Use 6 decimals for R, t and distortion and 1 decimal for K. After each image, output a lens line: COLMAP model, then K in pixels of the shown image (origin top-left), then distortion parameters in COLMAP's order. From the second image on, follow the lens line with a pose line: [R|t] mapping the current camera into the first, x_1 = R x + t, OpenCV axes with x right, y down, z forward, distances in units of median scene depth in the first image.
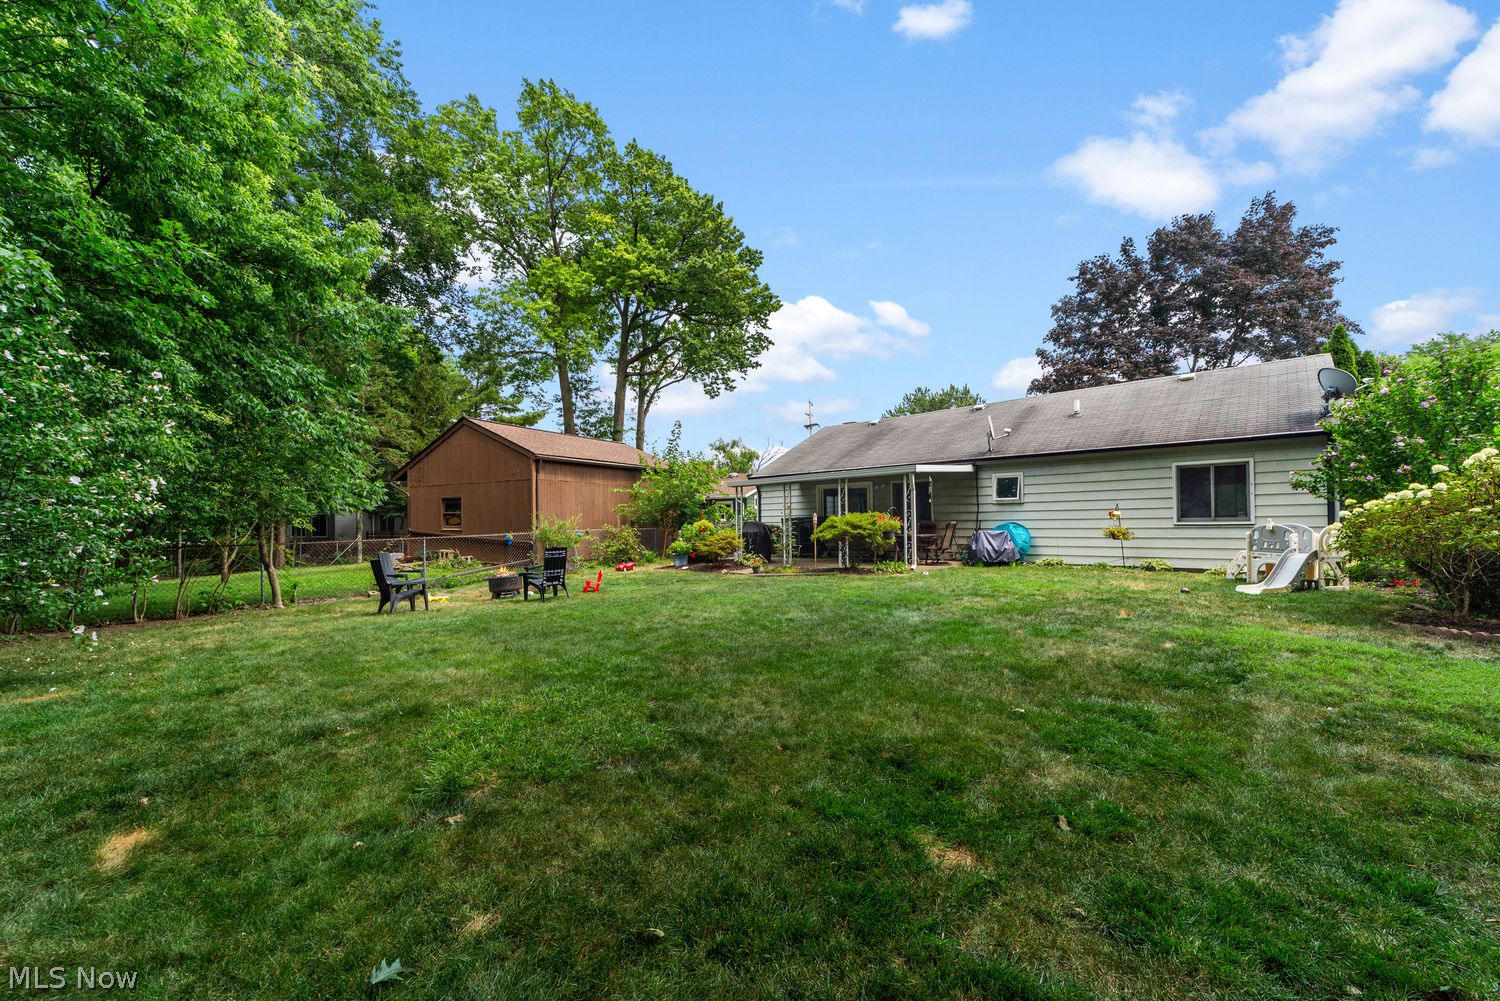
lens RADIAL K [[582.9, 0, 742.5], [0, 582.9, 507.4], [0, 0, 1]] dist [-0.011394, 0.004243]
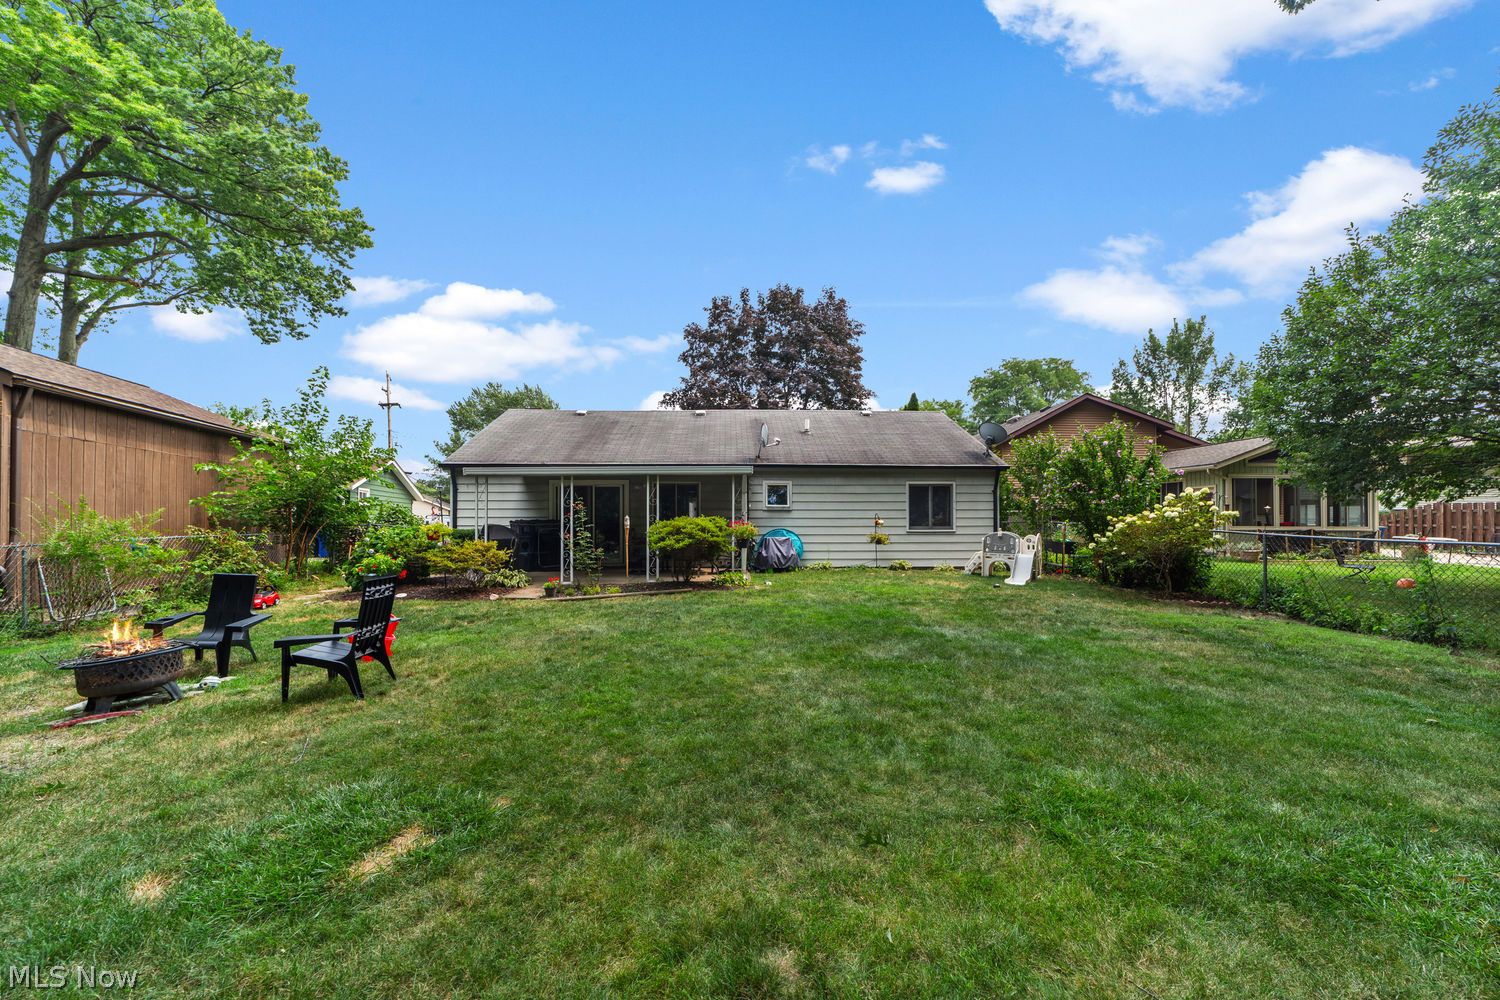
lens RADIAL K [[582.9, 0, 751.8], [0, 582.9, 510.4], [0, 0, 1]] dist [-0.011394, 0.004243]
pose [[0.713280, 0.029063, 0.700276, -0.152430], [-0.026640, 0.999542, -0.014348, 0.004673], [-0.700372, -0.008421, 0.713728, 0.151384]]
